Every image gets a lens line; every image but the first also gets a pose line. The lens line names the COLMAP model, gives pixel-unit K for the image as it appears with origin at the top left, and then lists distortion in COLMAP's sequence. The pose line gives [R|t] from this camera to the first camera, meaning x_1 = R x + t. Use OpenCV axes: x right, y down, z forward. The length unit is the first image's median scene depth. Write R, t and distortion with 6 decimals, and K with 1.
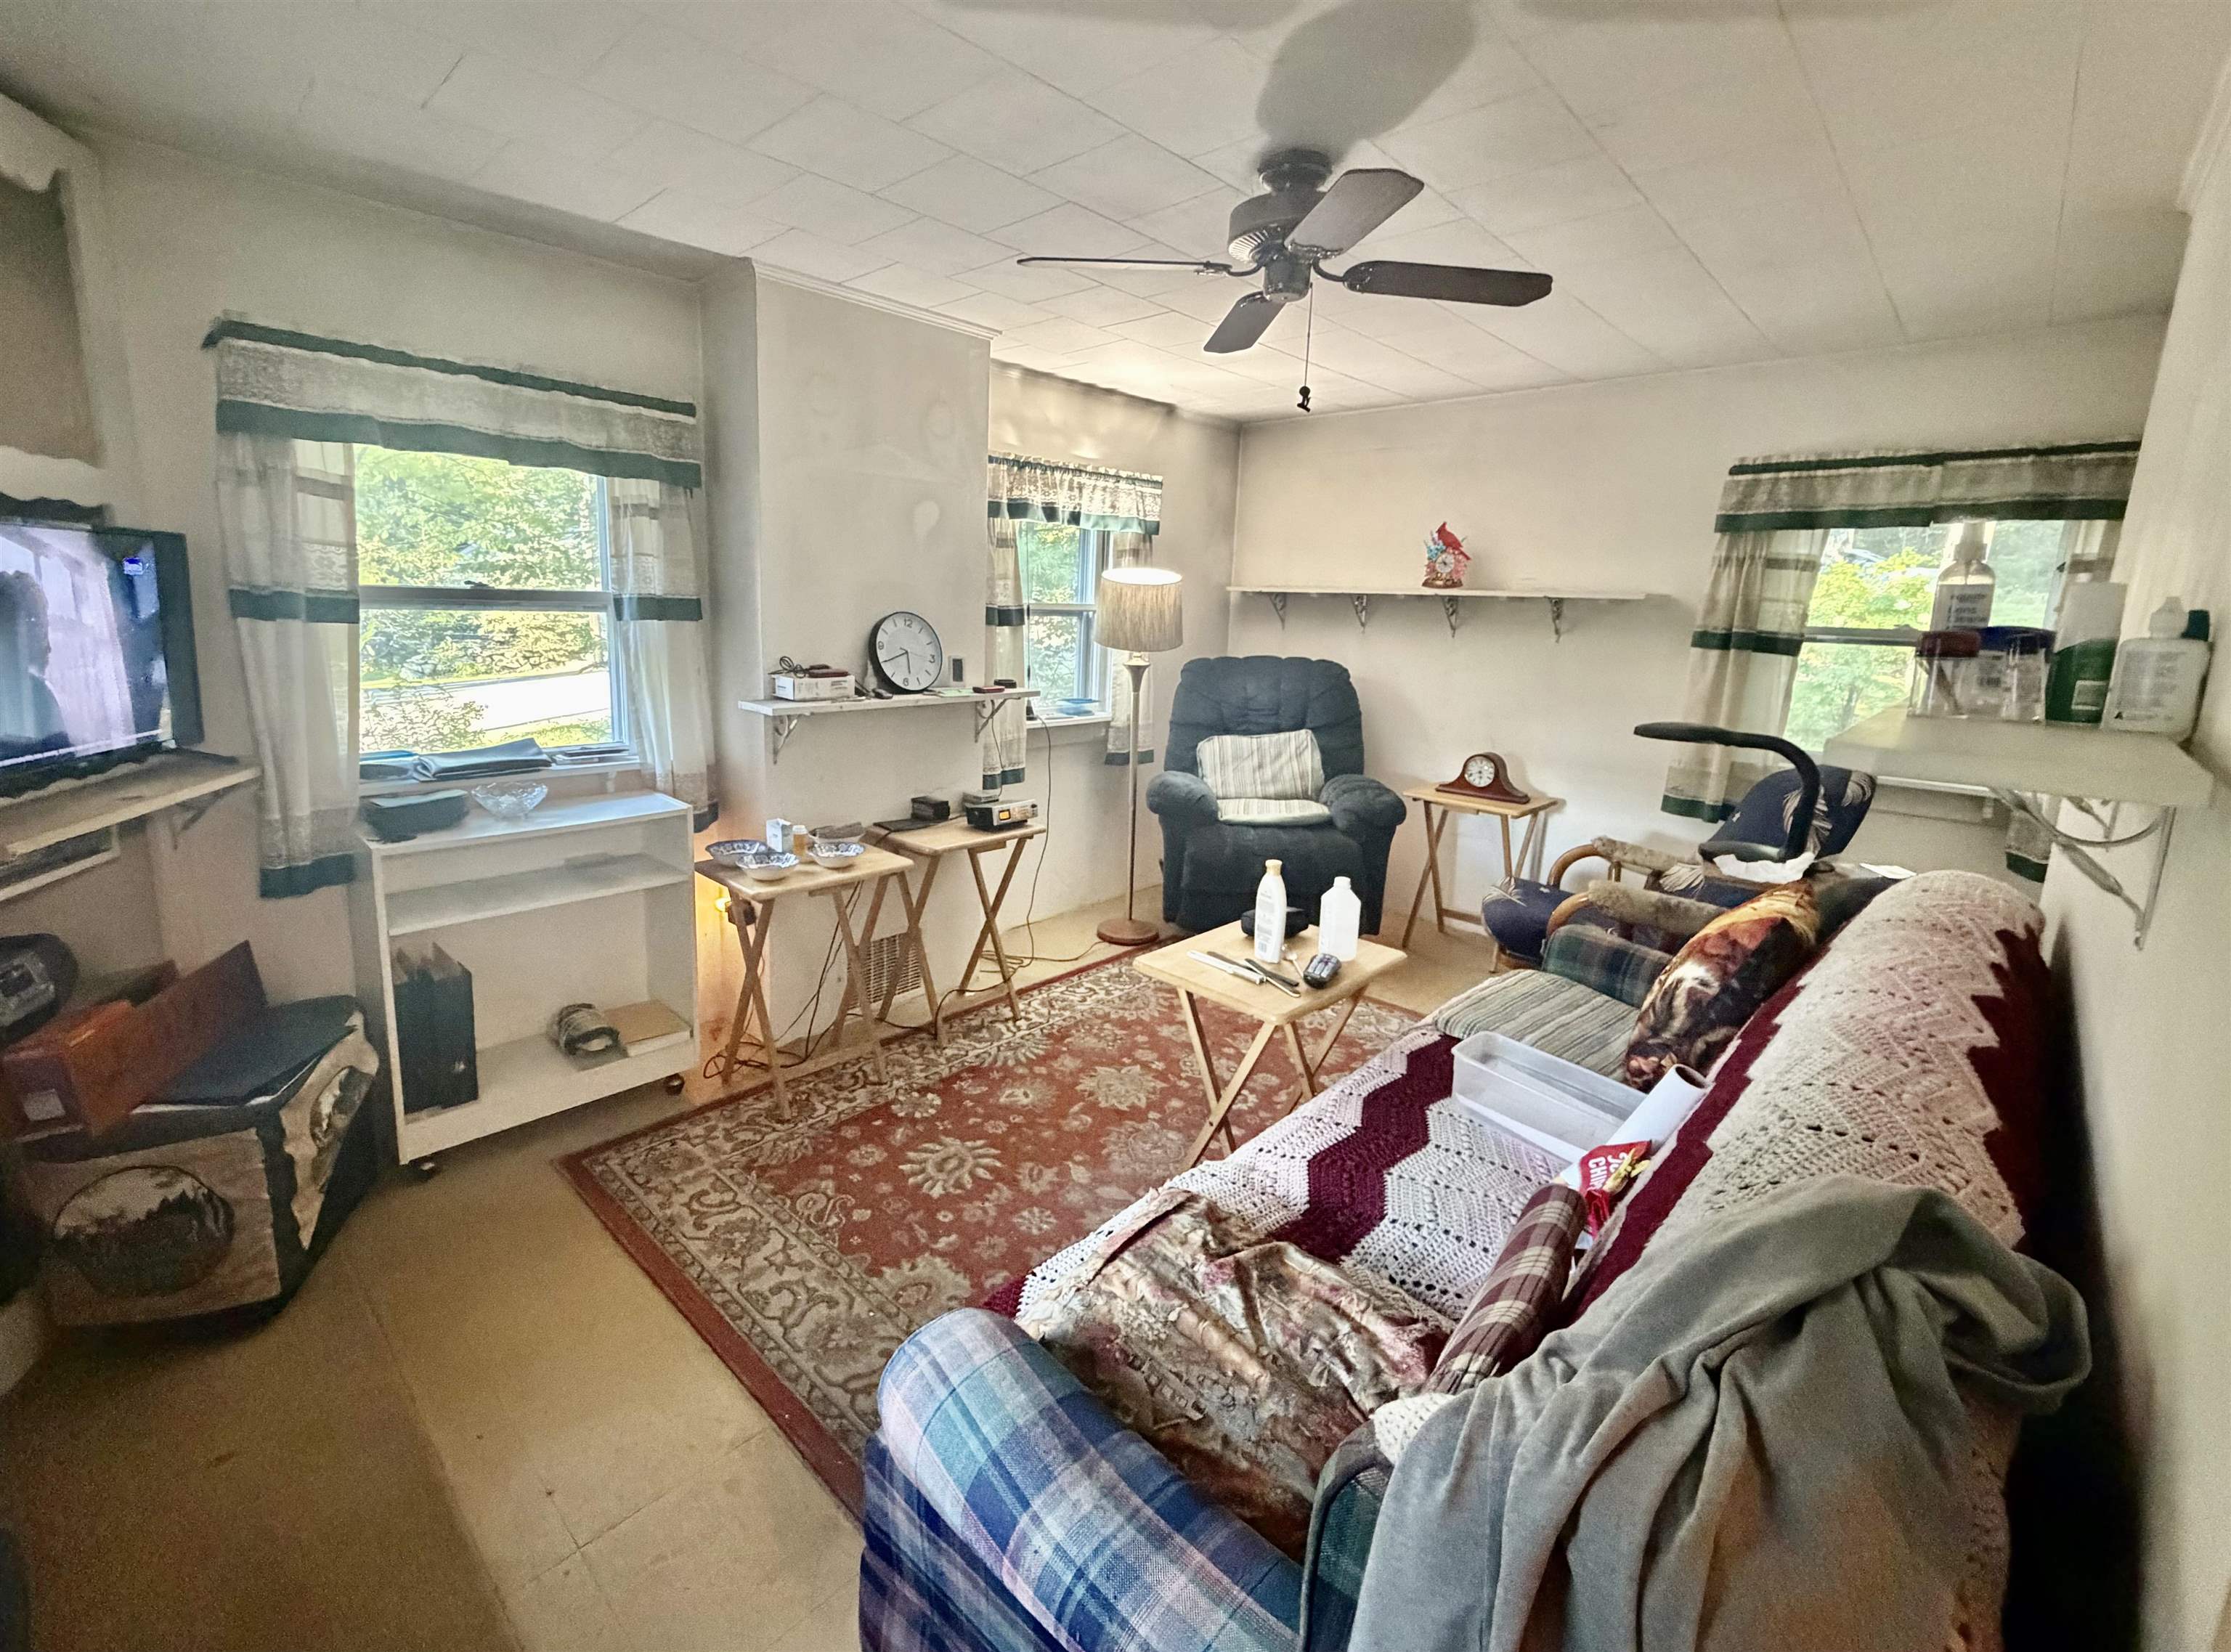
lens RADIAL K [[981.0, 0, 1115.8], [0, 981.0, 774.0], [0, 0, 1]] dist [-0.001147, -0.000263]
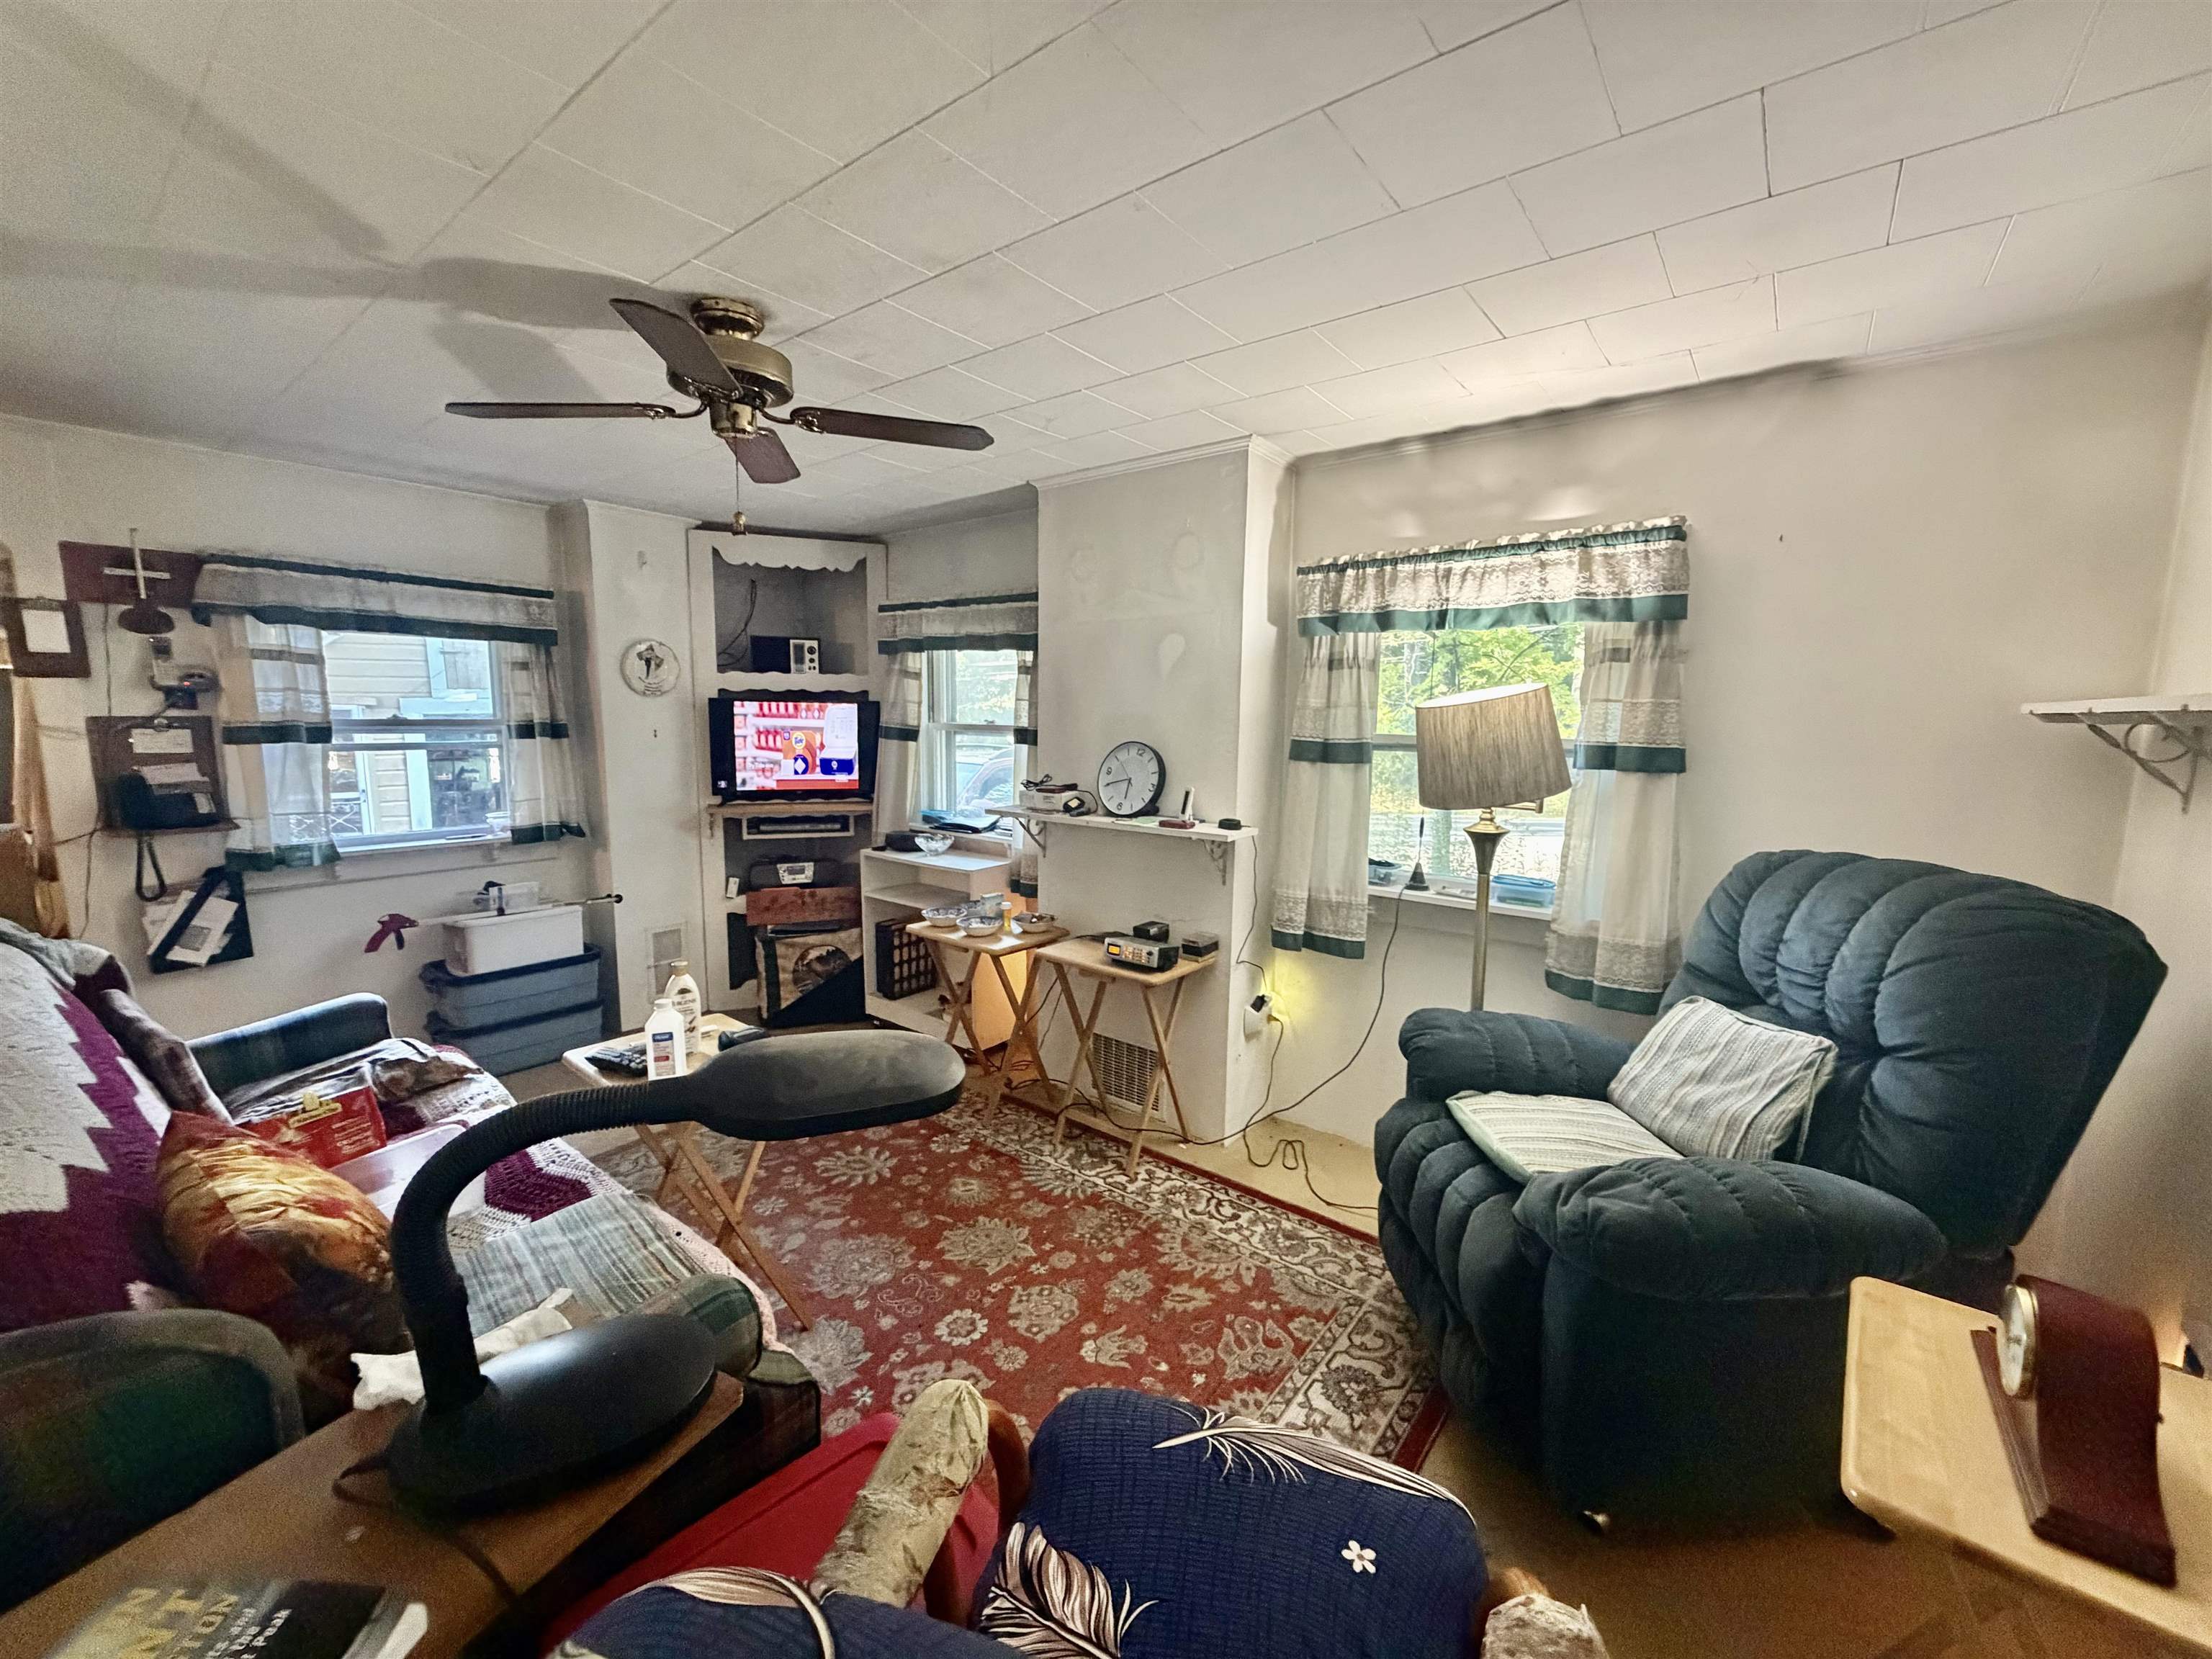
lens RADIAL K [[936.0, 0, 1106.0], [0, 936.0, 829.5], [0, 0, 1]] dist [-0.000438, -0.000388]
pose [[0.039118, 0.095839, -0.994628, 0.770748], [-0.186539, 0.978592, 0.086958, -0.147873], [0.981668, 0.182136, 0.056158, 0.892336]]
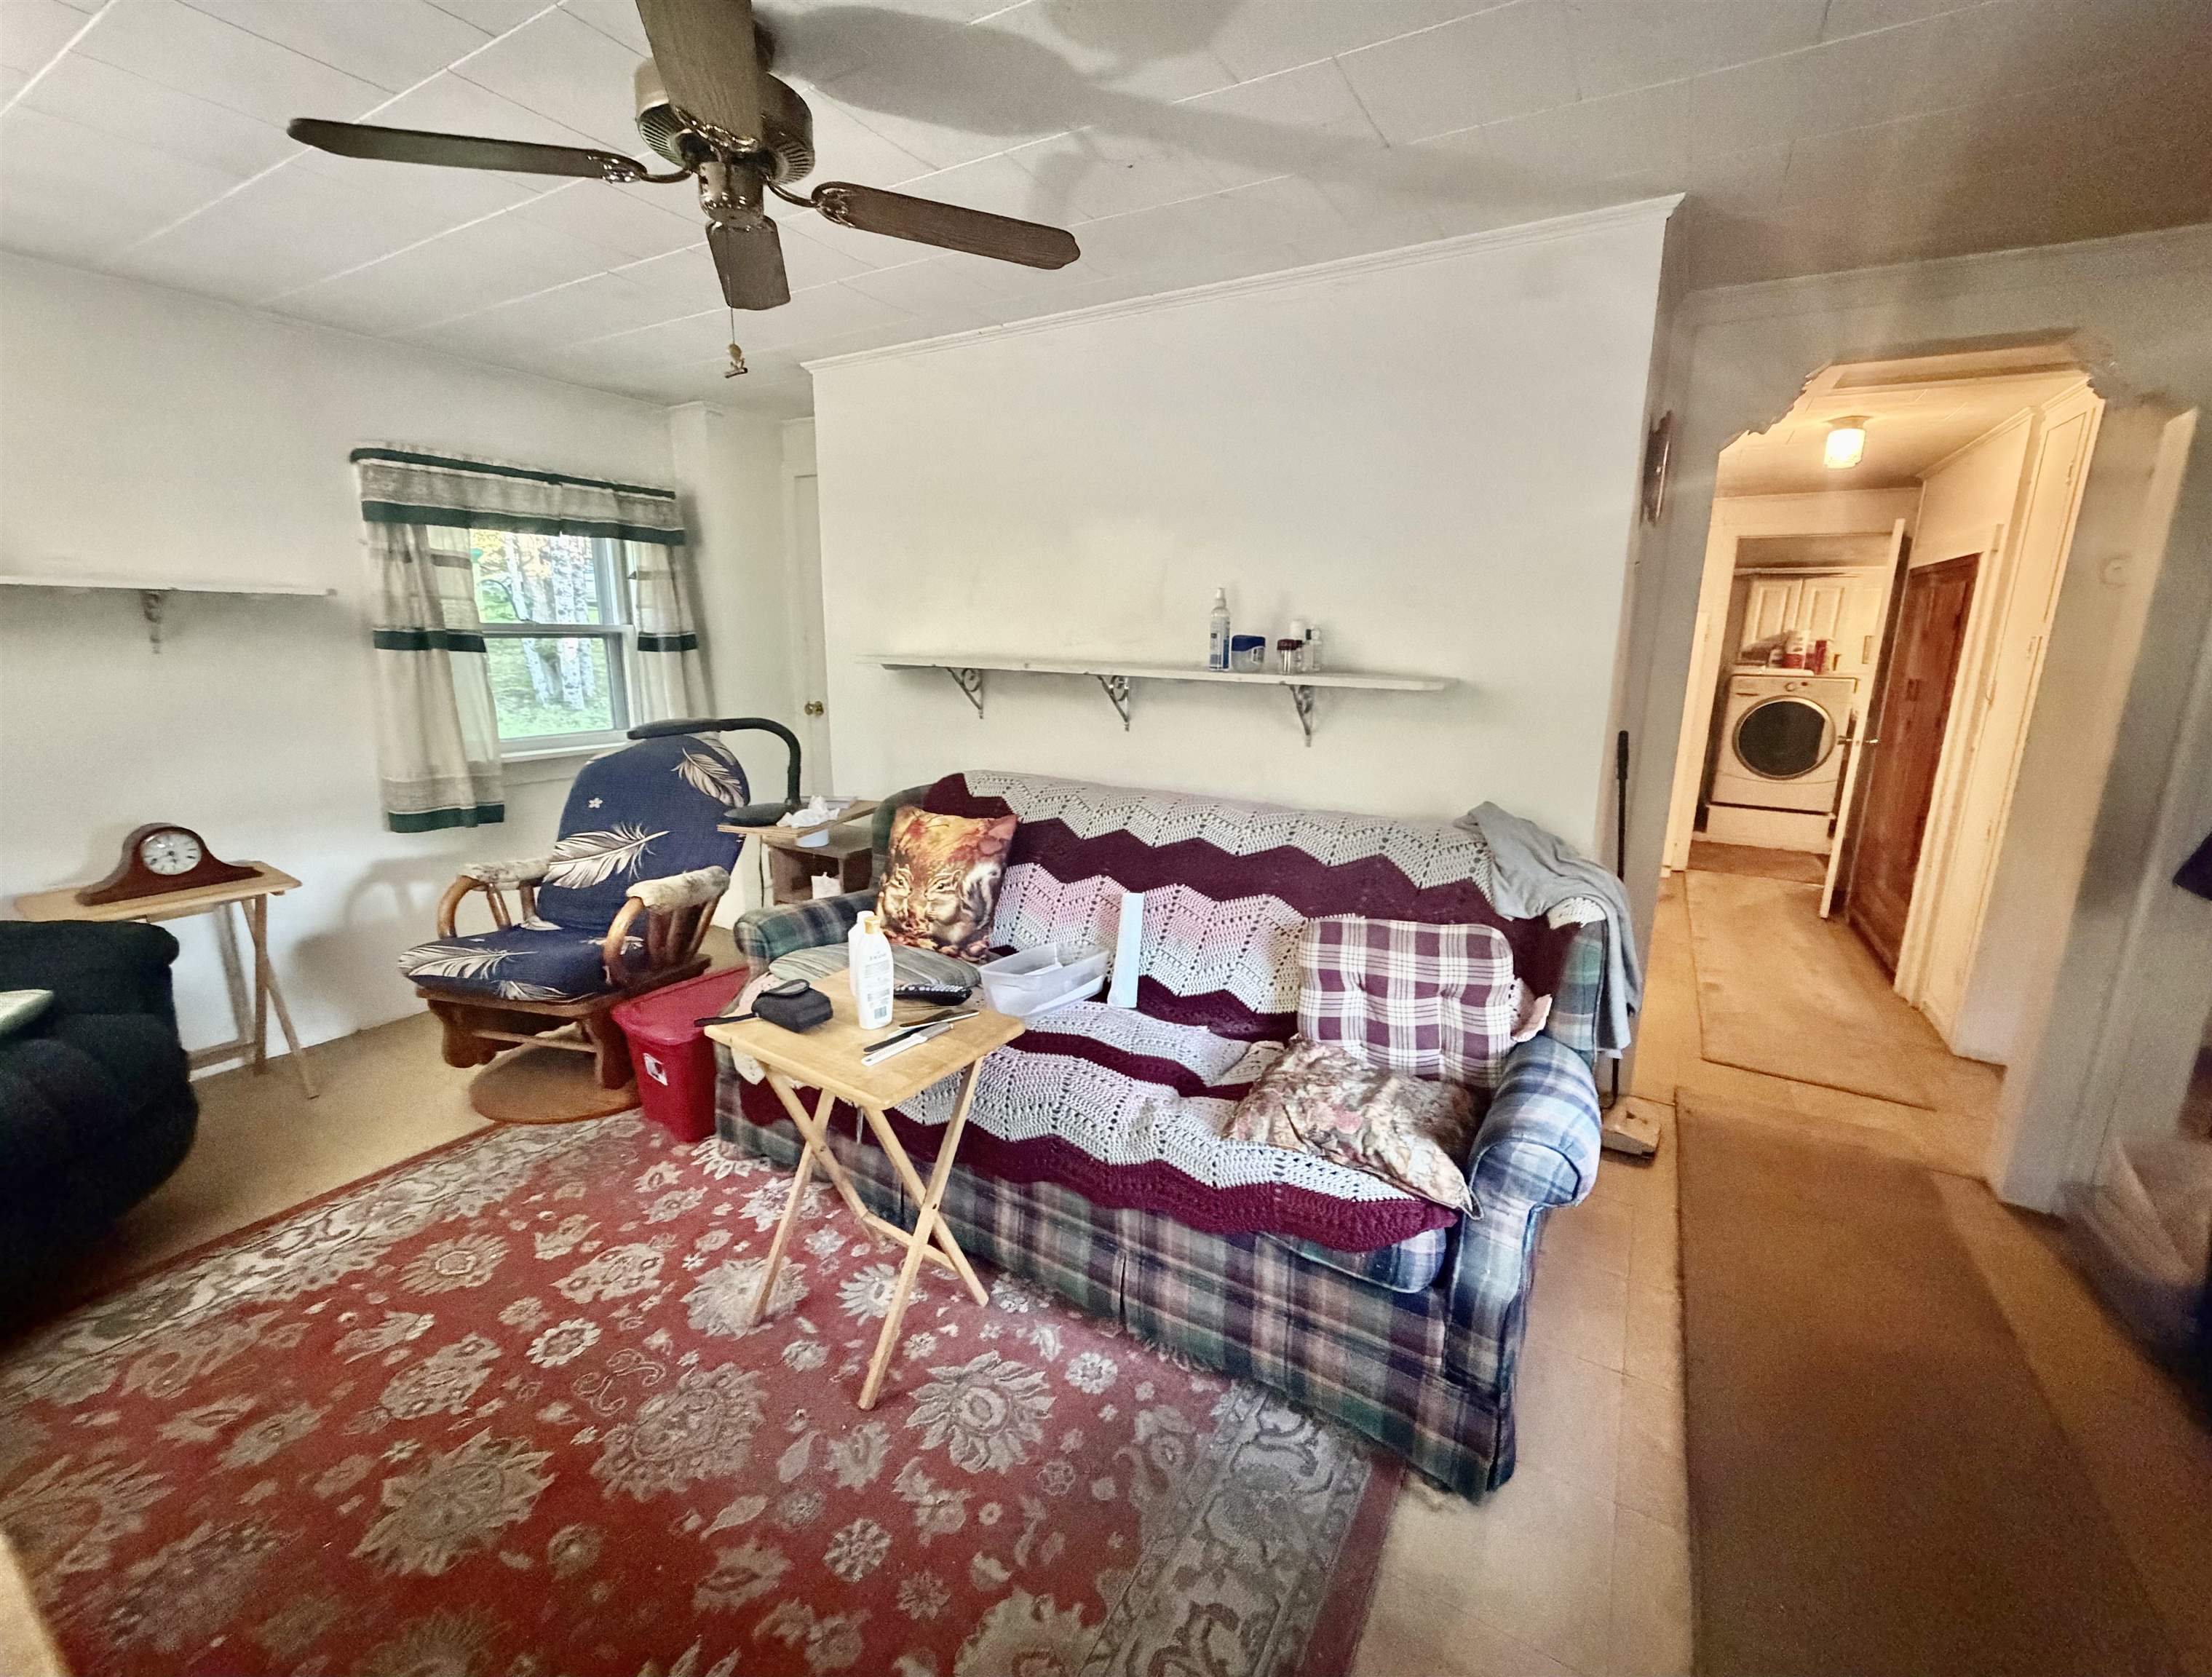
lens RADIAL K [[872.5, 0, 1106.2], [0, 872.5, 816.6], [0, 0, 1]] dist [-0.002213, -0.000190]
pose [[-0.187374, -0.237345, 0.953183, -0.396641], [0.148962, 0.952281, 0.266403, -0.112818], [-0.970928, 0.191905, -0.143077, 0.578932]]
